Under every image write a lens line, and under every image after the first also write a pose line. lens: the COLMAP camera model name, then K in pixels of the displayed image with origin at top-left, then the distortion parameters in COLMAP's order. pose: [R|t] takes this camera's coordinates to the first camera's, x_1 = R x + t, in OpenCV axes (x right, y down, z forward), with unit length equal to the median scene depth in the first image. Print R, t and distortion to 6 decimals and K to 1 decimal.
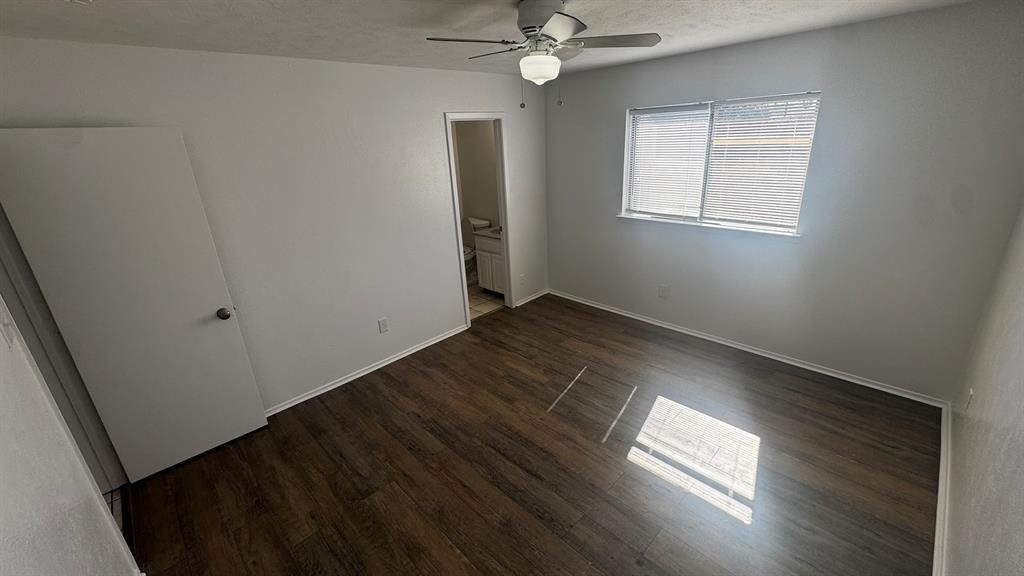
lens RADIAL K [[410.5, 0, 514.4], [0, 410.5, 288.7], [0, 0, 1]] dist [-0.000429, -0.000027]
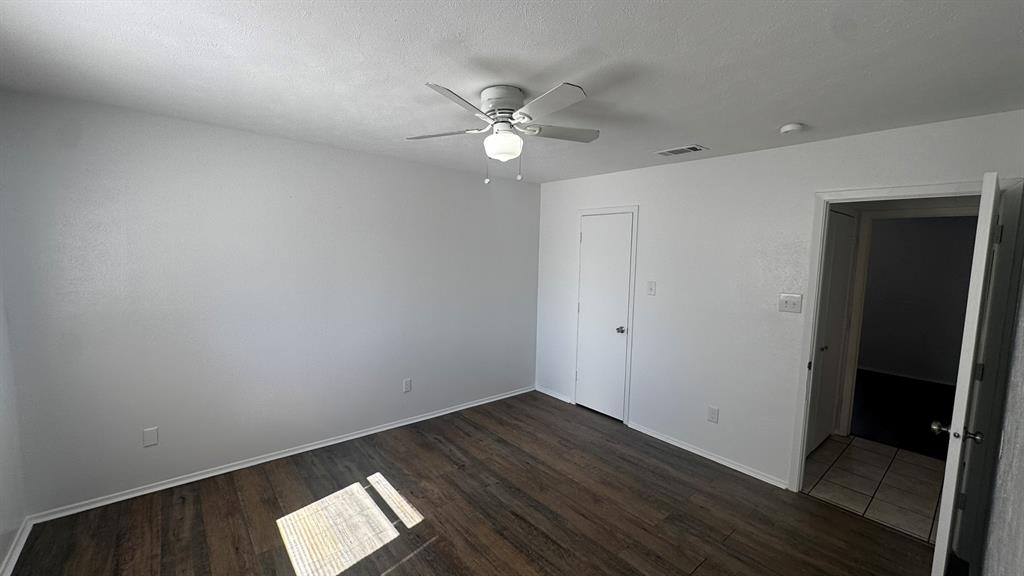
lens RADIAL K [[410.5, 0, 513.0], [0, 410.5, 290.7], [0, 0, 1]] dist [-0.000429, -0.000027]
pose [[-0.996613, 0.020236, 0.079706, -0.033988], [0.051973, 0.906127, 0.419801, -0.502031], [-0.063729, 0.422522, -0.904110, 1.641718]]
